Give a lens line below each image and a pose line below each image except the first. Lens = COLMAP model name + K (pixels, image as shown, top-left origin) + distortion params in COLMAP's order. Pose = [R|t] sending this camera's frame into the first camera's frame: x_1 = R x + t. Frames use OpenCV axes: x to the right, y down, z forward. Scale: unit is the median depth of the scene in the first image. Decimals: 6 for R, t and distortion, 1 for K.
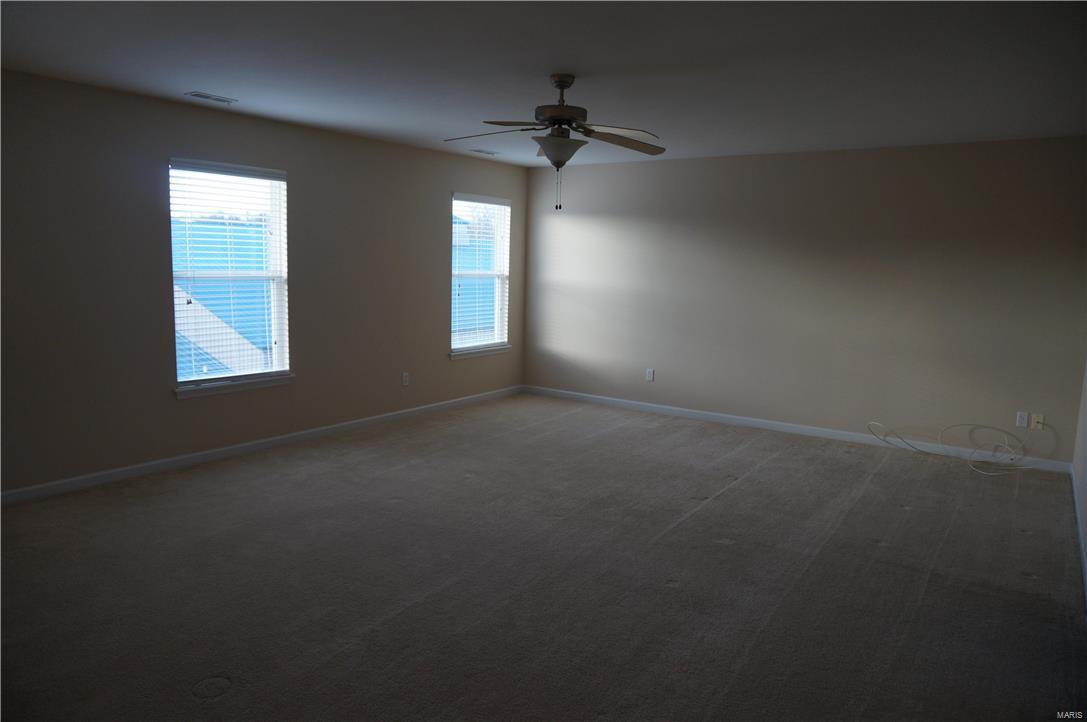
lens RADIAL K [[739.1, 0, 543.5], [0, 739.1, 361.0], [0, 0, 1]] dist [-0.057696, 0.038062]
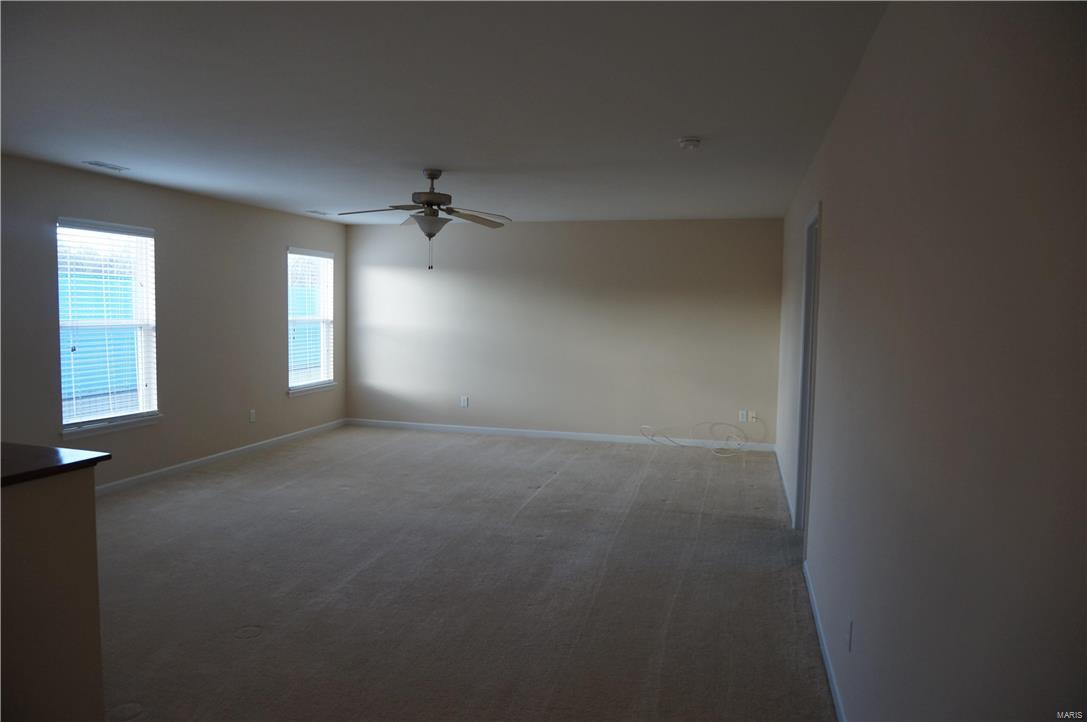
lens RADIAL K [[743.0, 0, 543.5], [0, 743.0, 361.0], [0, 0, 1]] dist [-0.033871, 0.004847]
pose [[0.941544, -0.034405, 0.335128, -0.174837], [0.053189, 0.997476, -0.047032, 0.021557], [-0.332664, 0.062108, 0.940998, -0.219177]]
